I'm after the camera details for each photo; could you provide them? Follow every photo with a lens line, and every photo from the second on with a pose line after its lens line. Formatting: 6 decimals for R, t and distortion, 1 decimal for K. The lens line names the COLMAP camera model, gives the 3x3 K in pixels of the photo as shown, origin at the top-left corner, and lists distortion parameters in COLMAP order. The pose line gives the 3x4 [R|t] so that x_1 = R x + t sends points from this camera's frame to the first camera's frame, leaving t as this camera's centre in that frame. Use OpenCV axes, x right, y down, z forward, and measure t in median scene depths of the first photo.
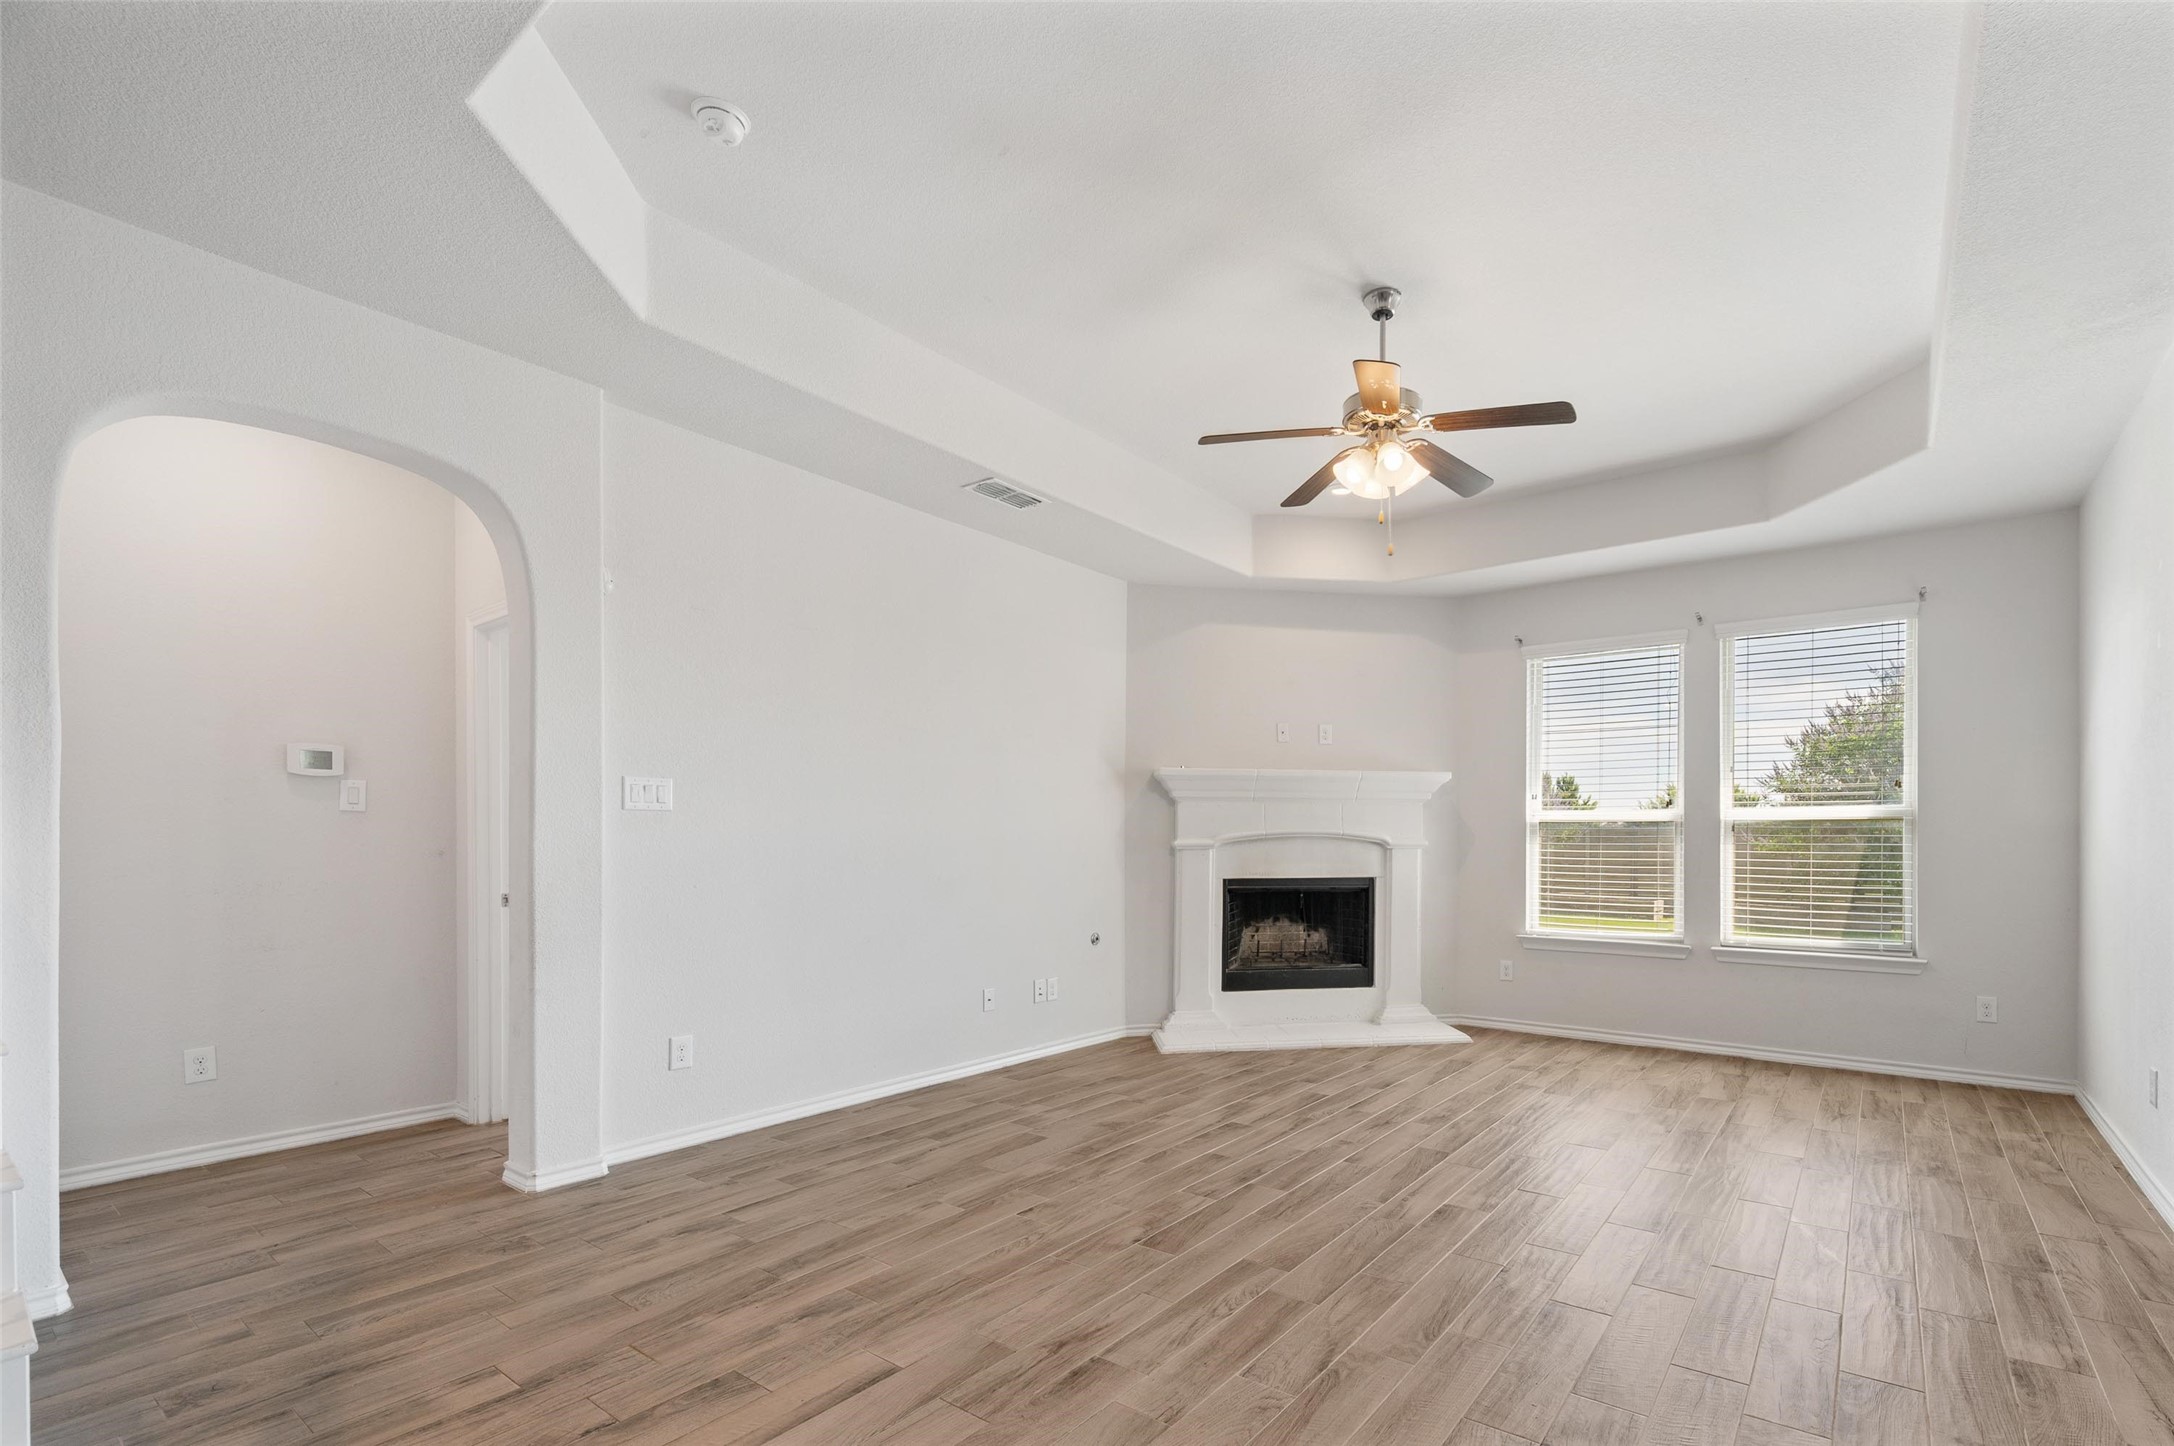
lens RADIAL K [[963.2, 0, 1217.5], [0, 963.2, 835.8], [0, 0, 1]] dist [-0.000039, -0.000051]
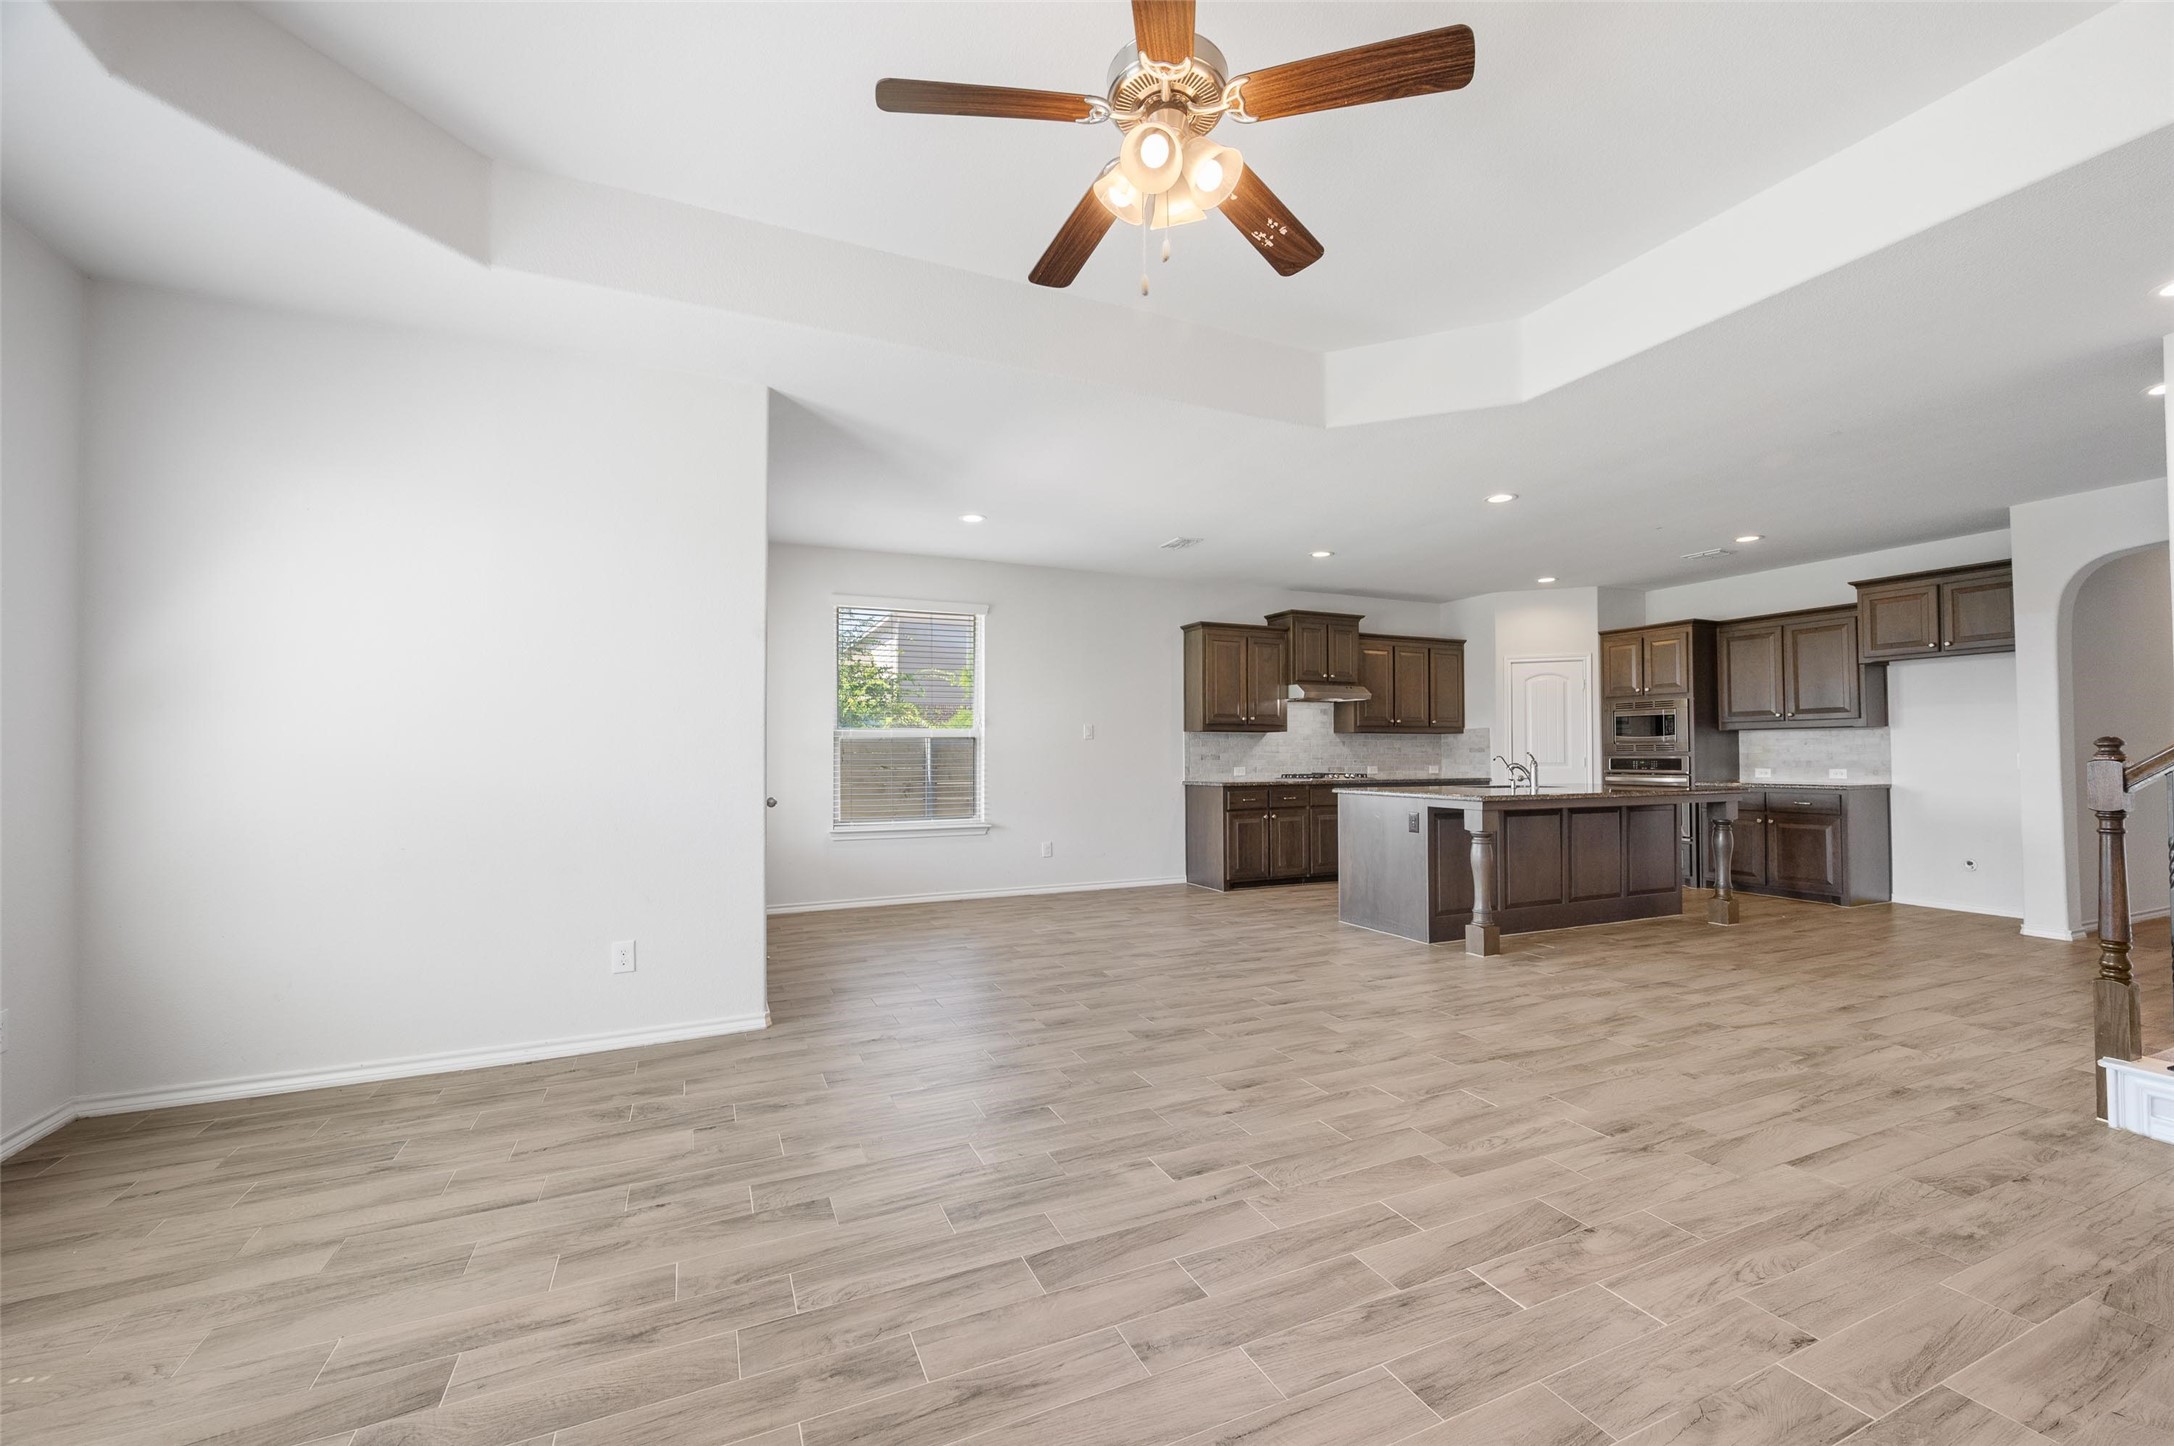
lens RADIAL K [[867.1, 0, 1093.7], [0, 867.1, 740.2], [0, 0, 1]] dist [-0.000603, -0.000064]
pose [[-0.857581, 0.010557, 0.514241, -0.081692], [-0.001693, 0.999726, -0.023346, 0.012729], [-0.514347, -0.020892, -0.857328, 1.445108]]
